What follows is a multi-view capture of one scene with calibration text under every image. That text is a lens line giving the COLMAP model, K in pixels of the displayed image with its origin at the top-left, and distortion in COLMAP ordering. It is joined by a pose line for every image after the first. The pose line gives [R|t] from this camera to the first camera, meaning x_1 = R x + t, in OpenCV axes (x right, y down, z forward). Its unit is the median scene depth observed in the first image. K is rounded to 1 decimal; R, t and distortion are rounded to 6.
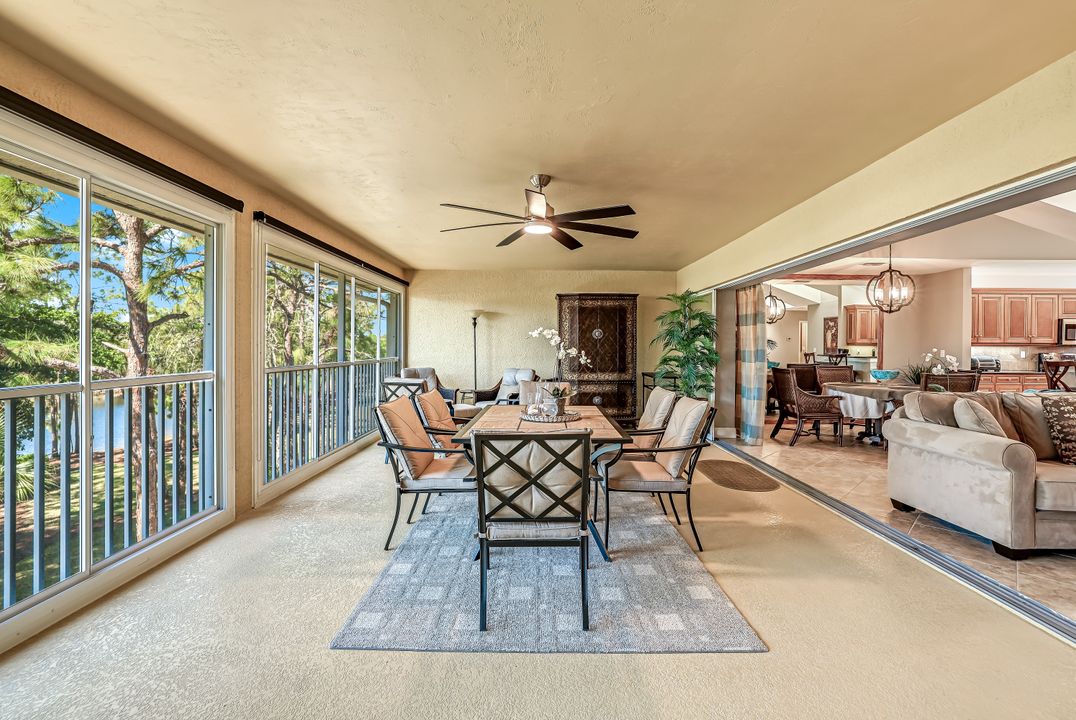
lens RADIAL K [[467.2, 0, 552.5], [0, 467.2, 344.2], [0, 0, 1]] dist [-0.020709, 0.003321]
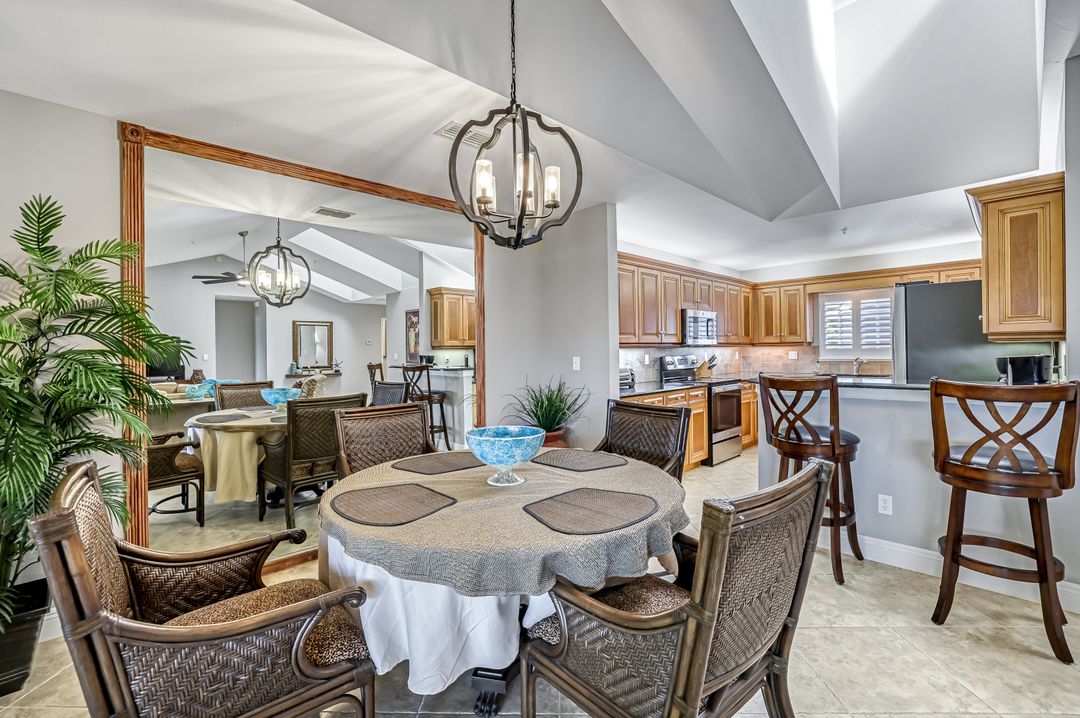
lens RADIAL K [[468.9, 0, 531.7], [0, 468.9, 352.6], [0, 0, 1]] dist [-0.020709, 0.003321]
pose [[0.730481, -0.022199, 0.682572, 0.313479], [0.017004, 0.999753, 0.014318, -0.000884], [-0.682721, 0.001147, 0.730678, 0.459926]]
